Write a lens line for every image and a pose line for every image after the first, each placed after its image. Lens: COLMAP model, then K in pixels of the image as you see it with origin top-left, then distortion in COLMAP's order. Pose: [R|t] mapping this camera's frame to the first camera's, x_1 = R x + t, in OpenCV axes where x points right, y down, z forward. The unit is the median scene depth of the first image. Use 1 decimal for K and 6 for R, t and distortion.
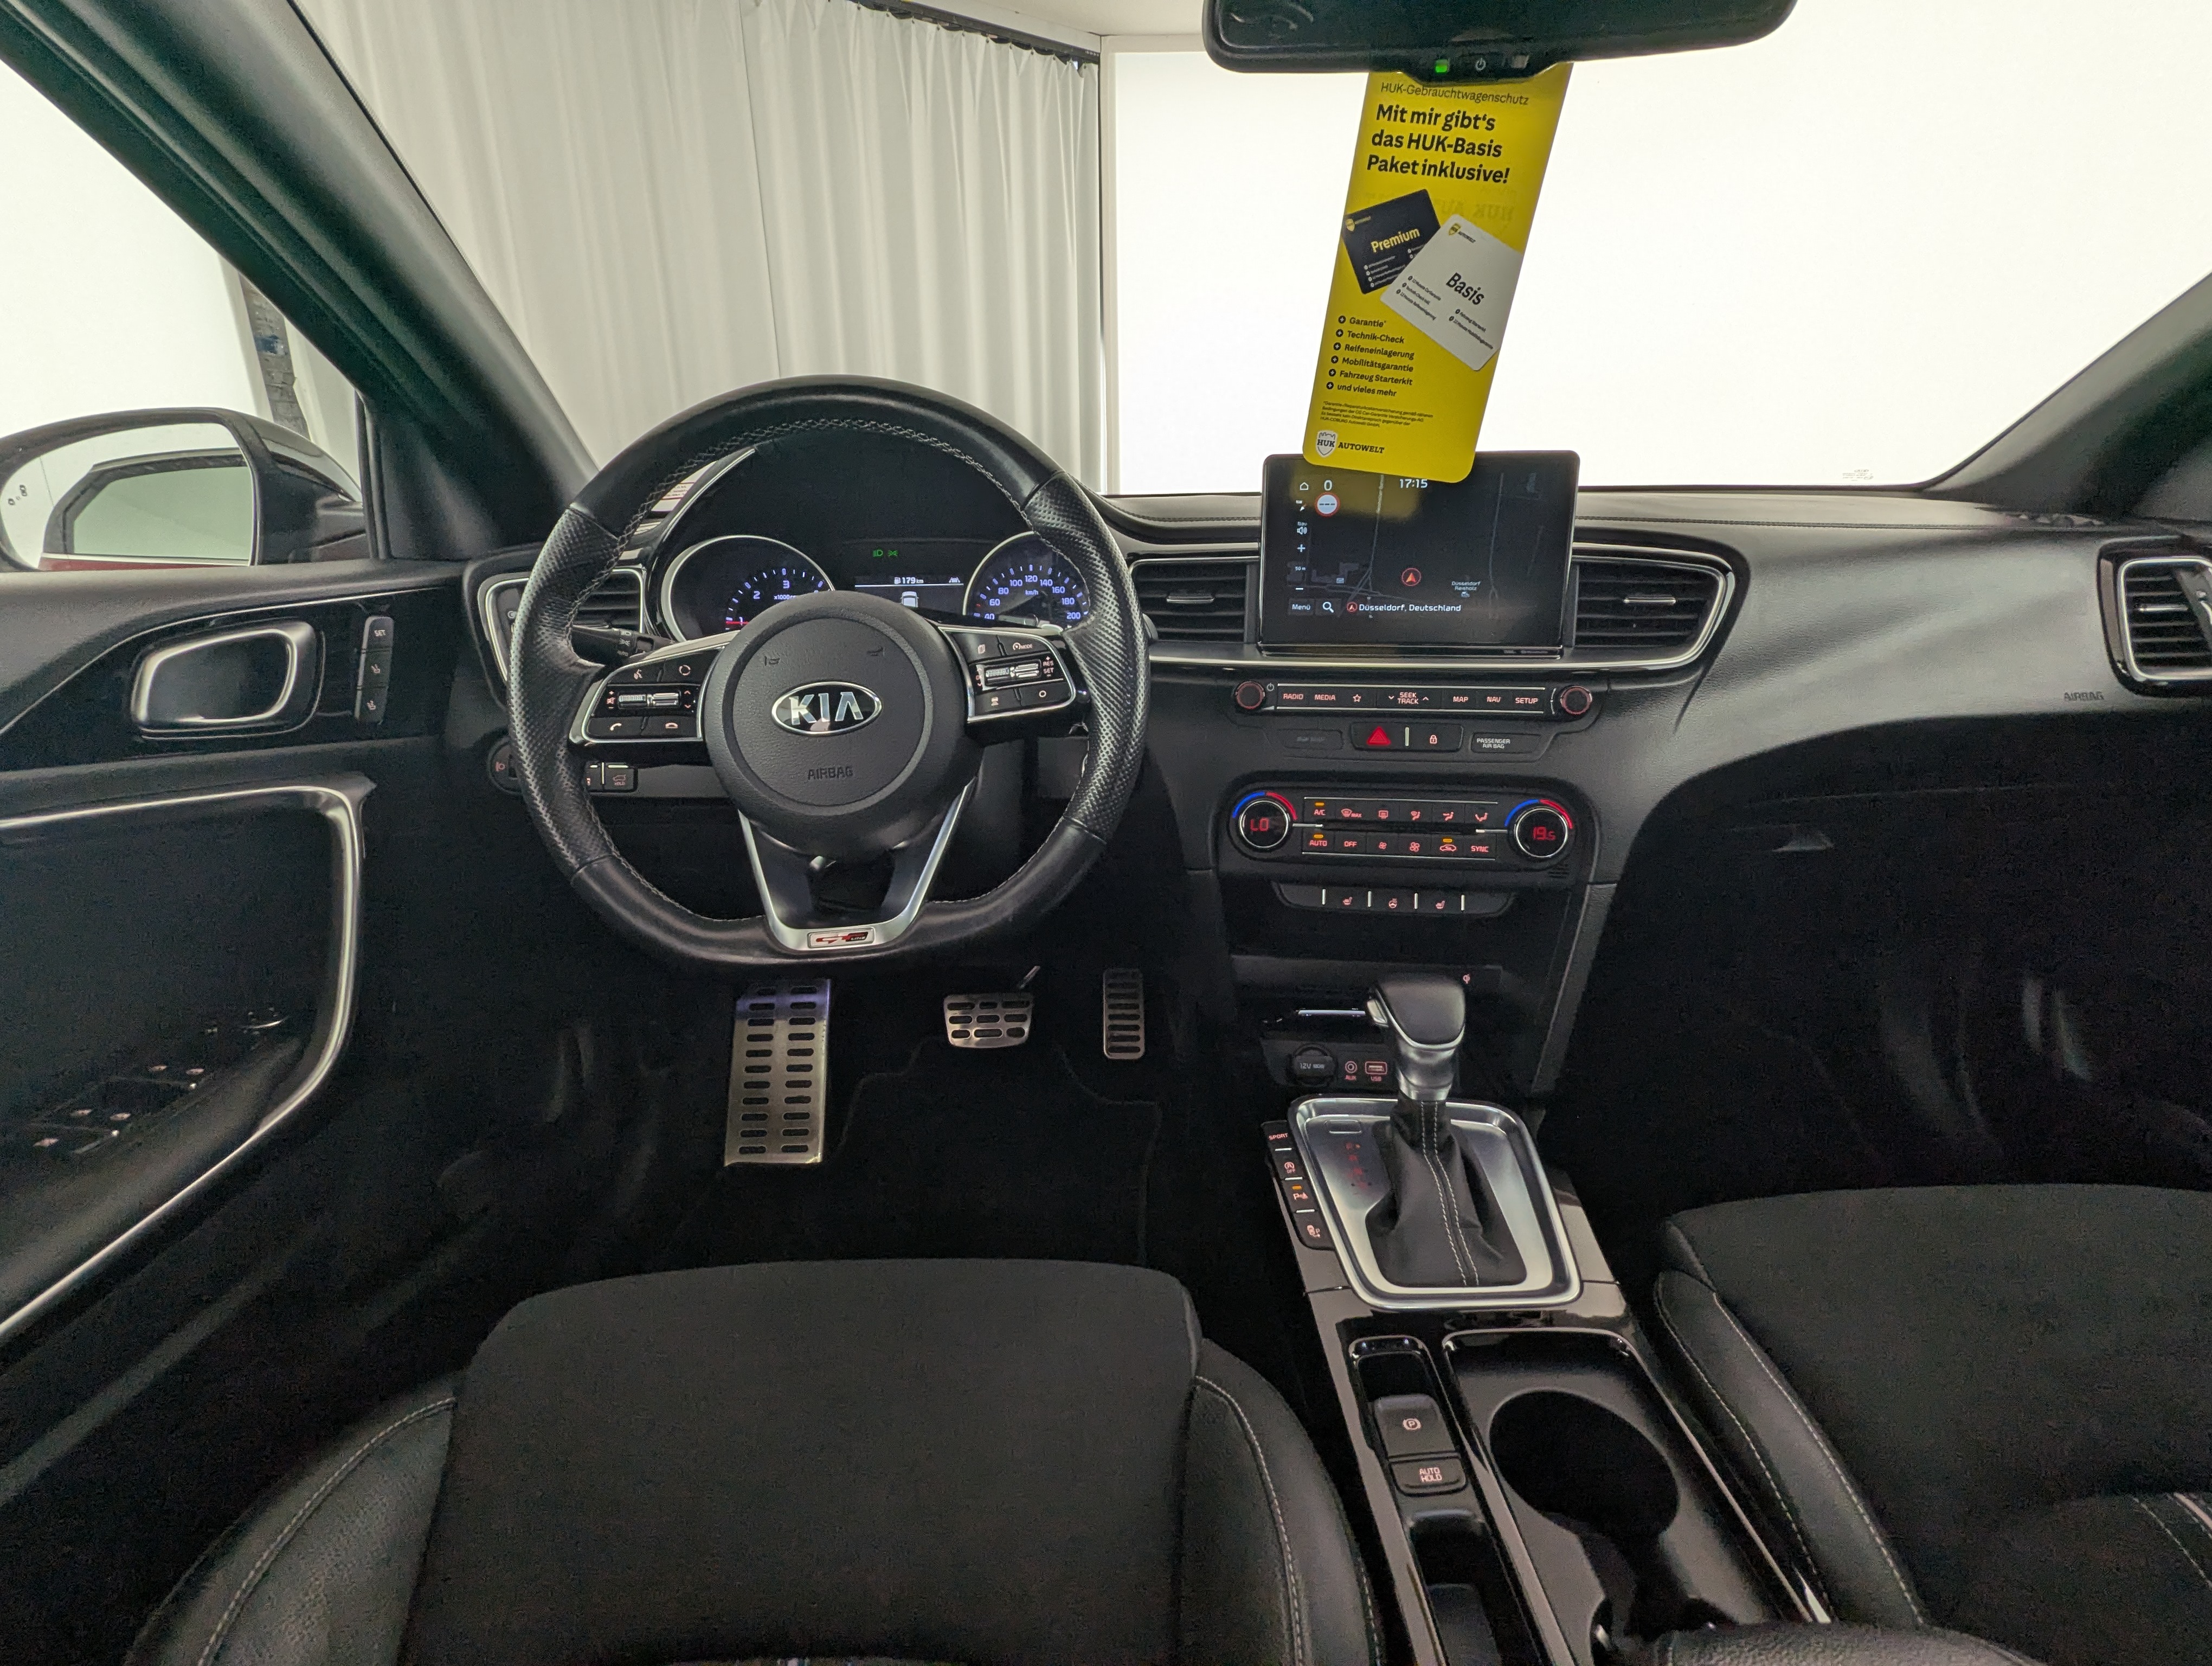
lens RADIAL K [[1044.3, 0, 1108.9], [0, 1044.3, 831.4], [0, 0, 1]] dist [0.000358, 0.000772]
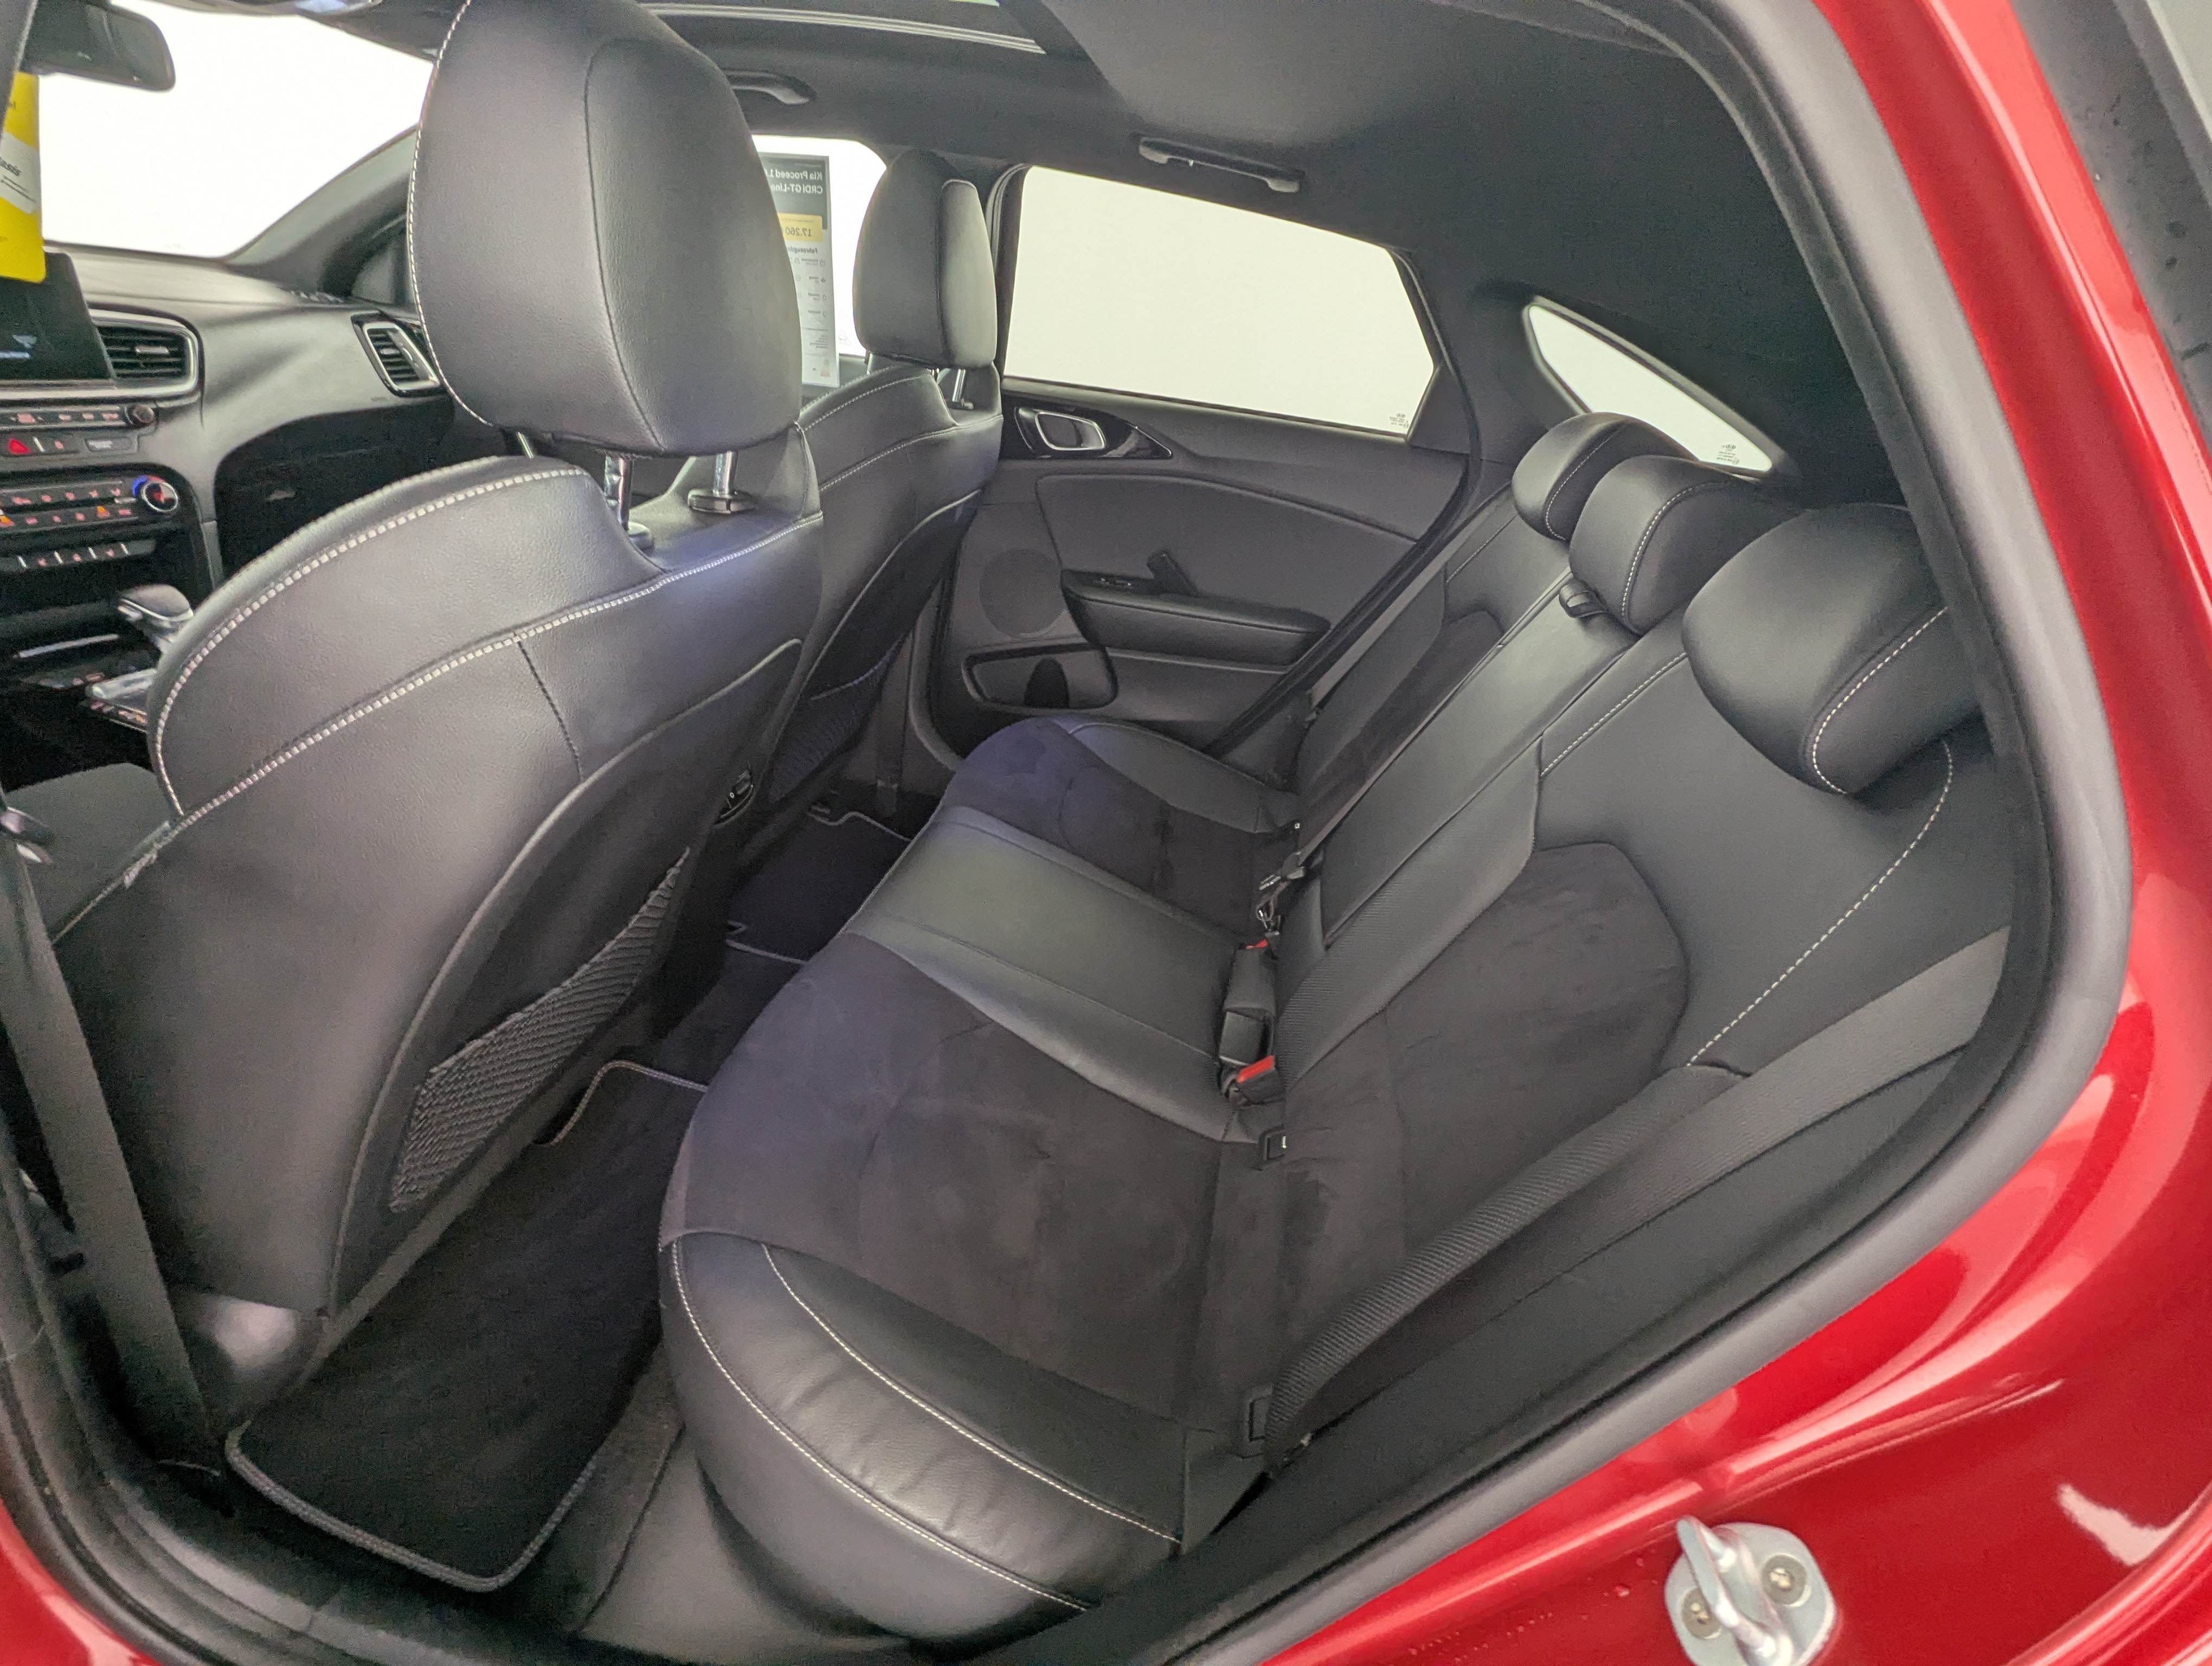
lens RADIAL K [[1044.3, 0, 1107.2], [0, 1044.3, 825.3], [0, 0, 1]] dist [0.000358, 0.000772]
pose [[0.196332, -0.405582, 0.892724, -1.015800], [0.161480, 0.911387, 0.378548, 0.092779], [-0.967149, 0.069836, 0.244428, -0.876572]]
